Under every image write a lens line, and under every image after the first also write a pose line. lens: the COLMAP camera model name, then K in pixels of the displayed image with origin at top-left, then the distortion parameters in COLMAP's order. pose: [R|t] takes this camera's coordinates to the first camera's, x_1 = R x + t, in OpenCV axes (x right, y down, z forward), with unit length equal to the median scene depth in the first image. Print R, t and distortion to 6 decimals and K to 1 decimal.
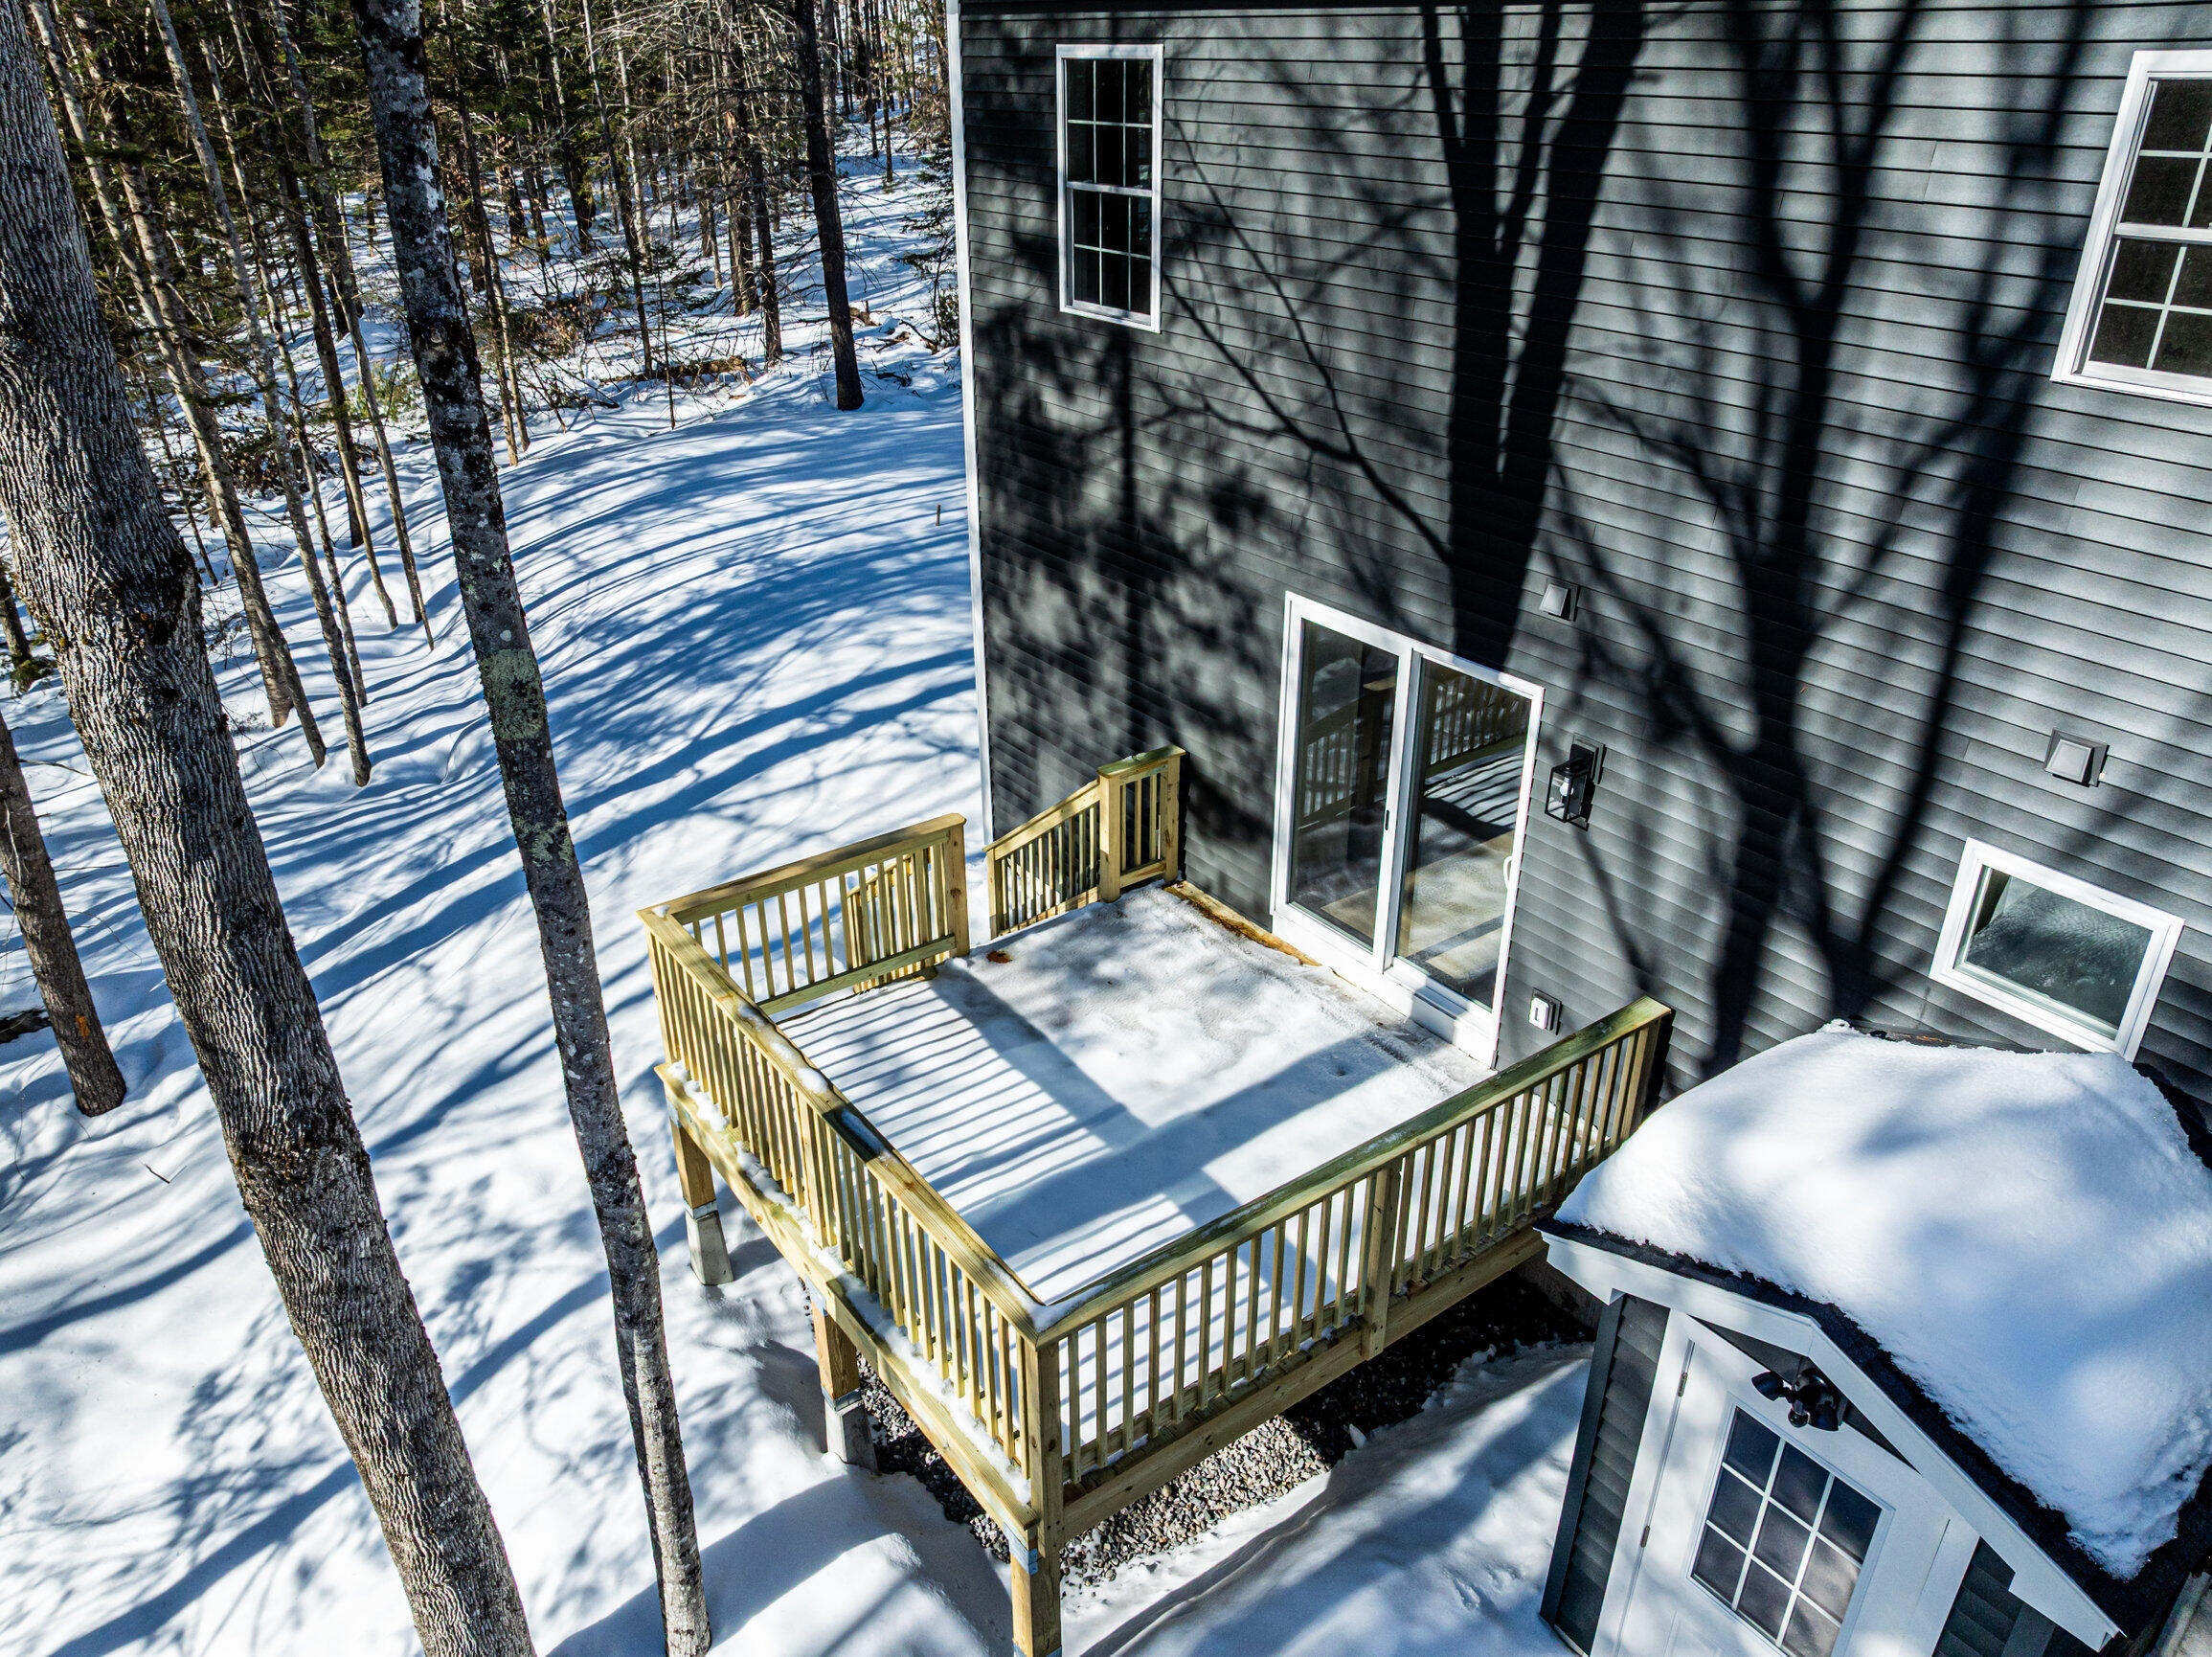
lens RADIAL K [[1557.1, 0, 1058.3], [0, 1557.1, 833.9], [0, 0, 1]] dist [-0.042631, -0.001332]
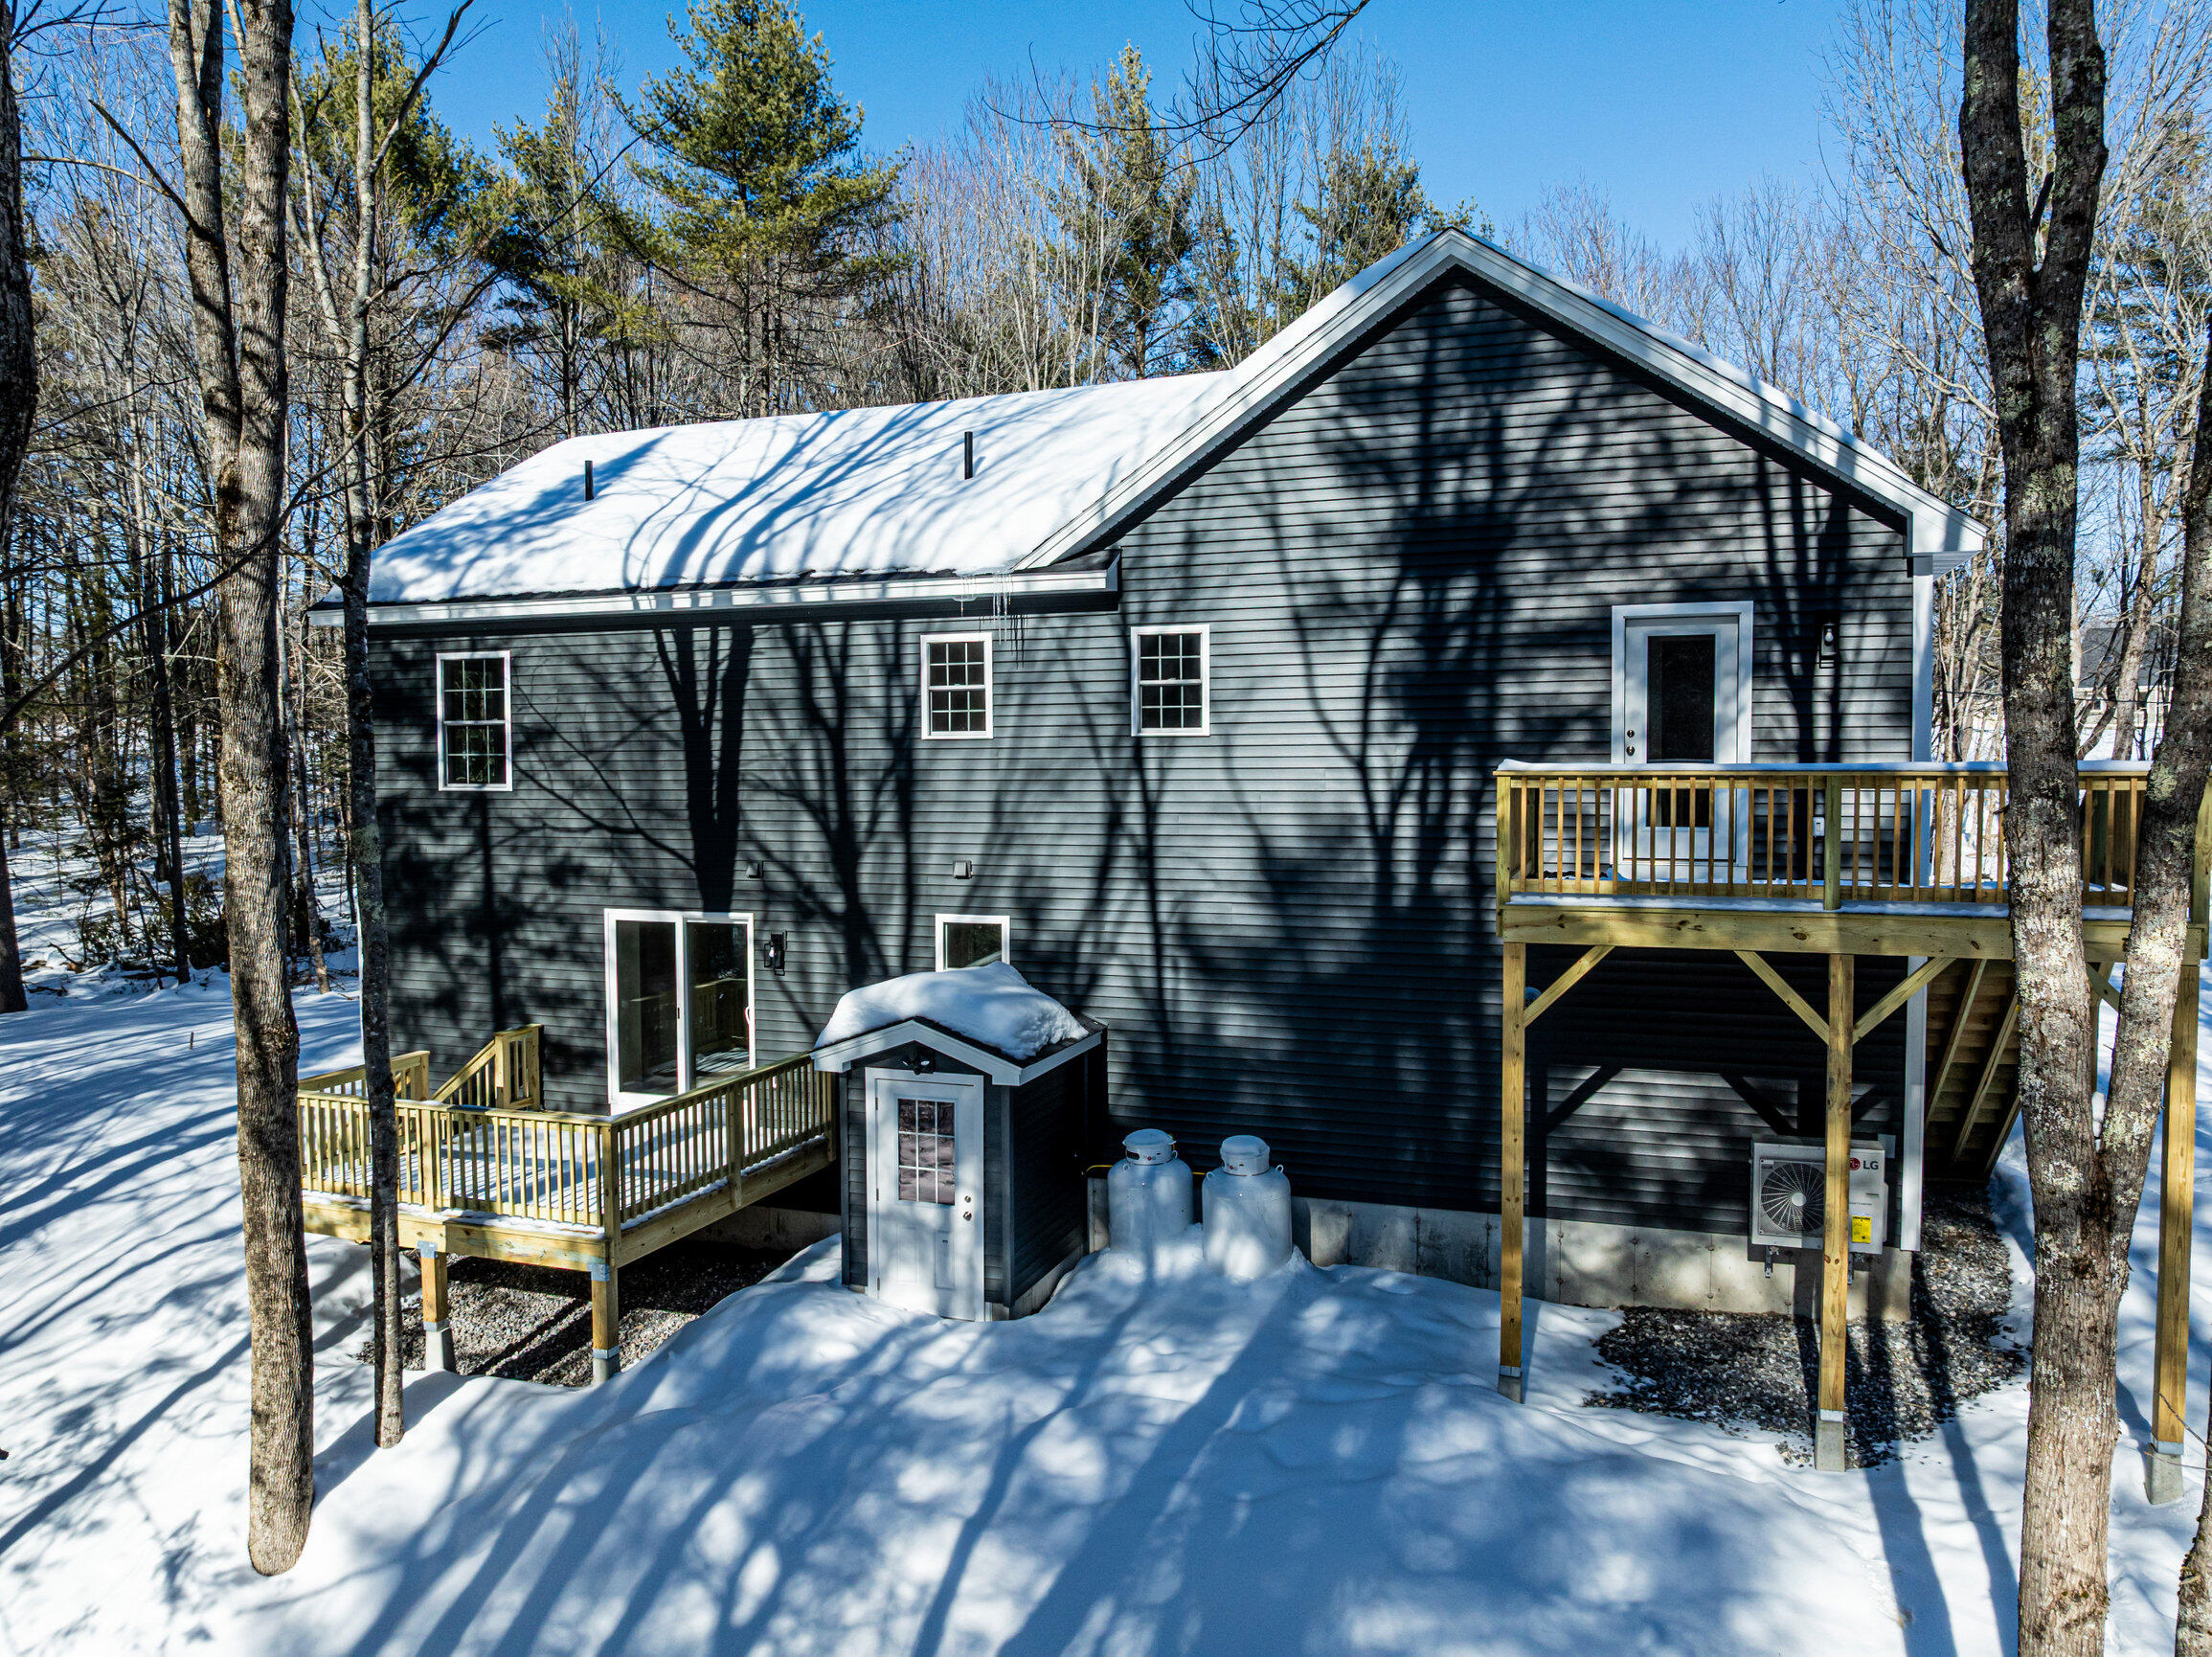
lens RADIAL K [[1557.1, 0, 1108.2], [0, 1557.1, 830.1], [0, 0, 1]] dist [-0.042631, -0.001332]
pose [[0.805551, -0.010789, 0.592428, -0.489820], [0.264422, 0.901300, -0.343132, 0.587166], [-0.530253, 0.433062, 0.728896, -0.773463]]
